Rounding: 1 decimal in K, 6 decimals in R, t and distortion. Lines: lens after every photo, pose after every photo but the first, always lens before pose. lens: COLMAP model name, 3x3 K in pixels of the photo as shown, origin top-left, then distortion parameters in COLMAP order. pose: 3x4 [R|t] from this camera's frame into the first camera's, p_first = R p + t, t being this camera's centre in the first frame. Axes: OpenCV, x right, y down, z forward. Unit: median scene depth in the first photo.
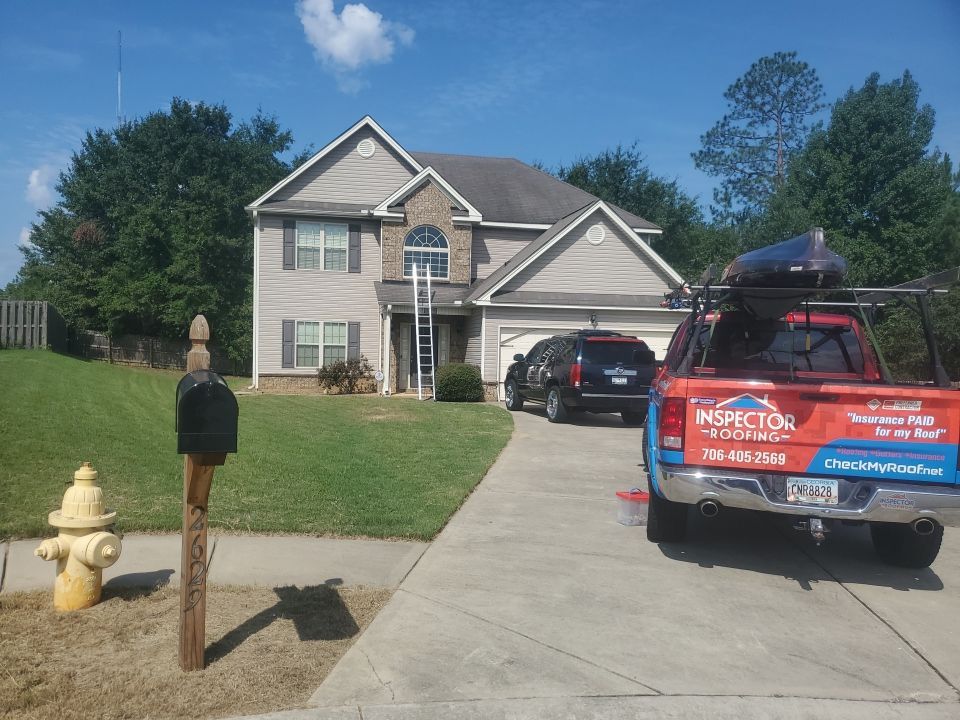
lens RADIAL K [[838.9, 0, 480.0], [0, 838.9, 360.0], [0, 0, 1]] dist [0.102475, -0.225888]
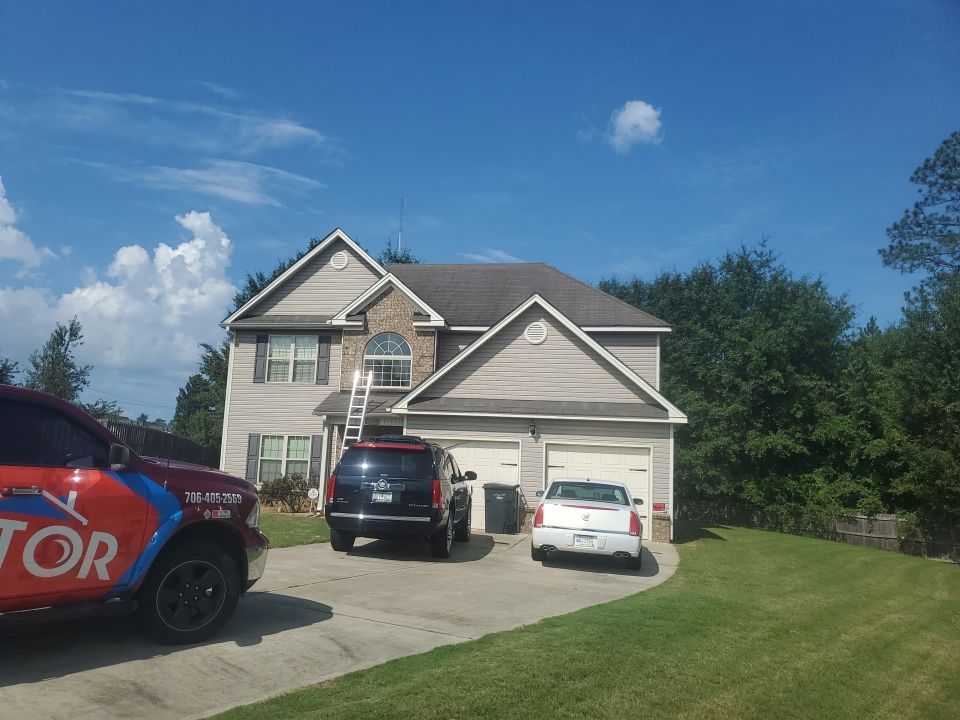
lens RADIAL K [[818.6, 0, 453.7], [0, 818.6, 319.8], [0, 0, 1]] dist [0.120744, -0.000615]
pose [[0.929224, -0.053352, -0.365645, 0.346311], [-0.022334, 0.979604, -0.199694, 0.009427], [0.368841, 0.193726, 0.909080, 0.180707]]
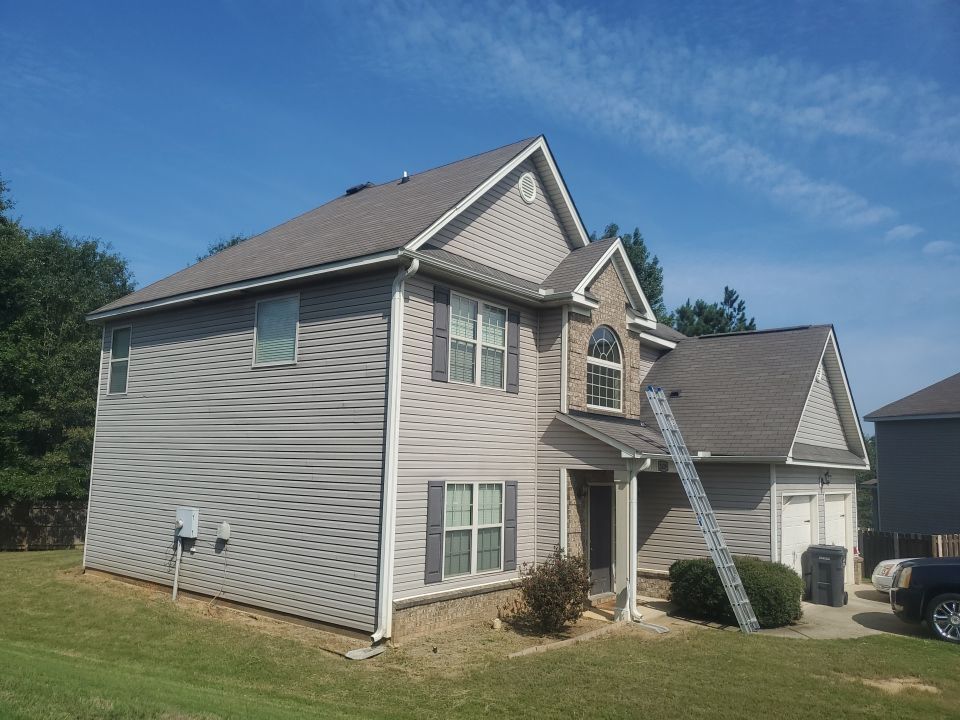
lens RADIAL K [[773.7, 0, 480.0], [0, 773.7, 360.0], [0, 0, 1]] dist [-0.030106, 0.045990]
pose [[0.775781, 0.087640, 0.624886, -0.496540], [-0.007362, 0.991498, -0.129917, -0.059099], [-0.630959, 0.096187, 0.769831, 0.617833]]
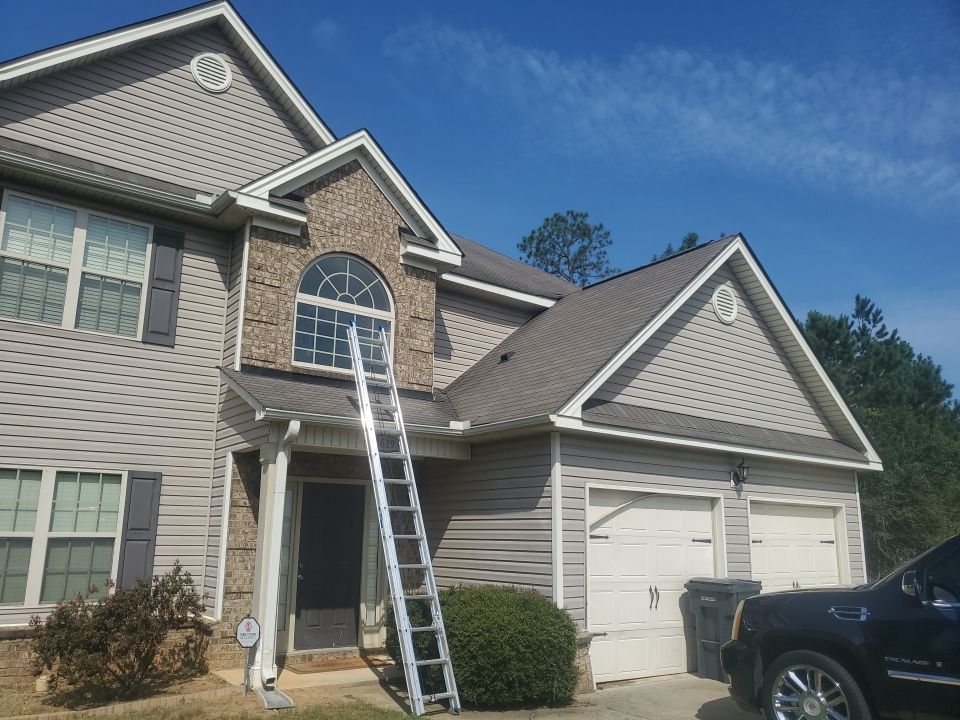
lens RADIAL K [[780.9, 0, 480.0], [0, 780.9, 360.0], [0, 0, 1]] dist [0.038901, -0.006257]
pose [[0.909617, 0.084772, 0.406706, -0.162855], [0.009242, 0.974589, -0.223809, -0.014417], [-0.415344, 0.207339, 0.885720, 0.622267]]
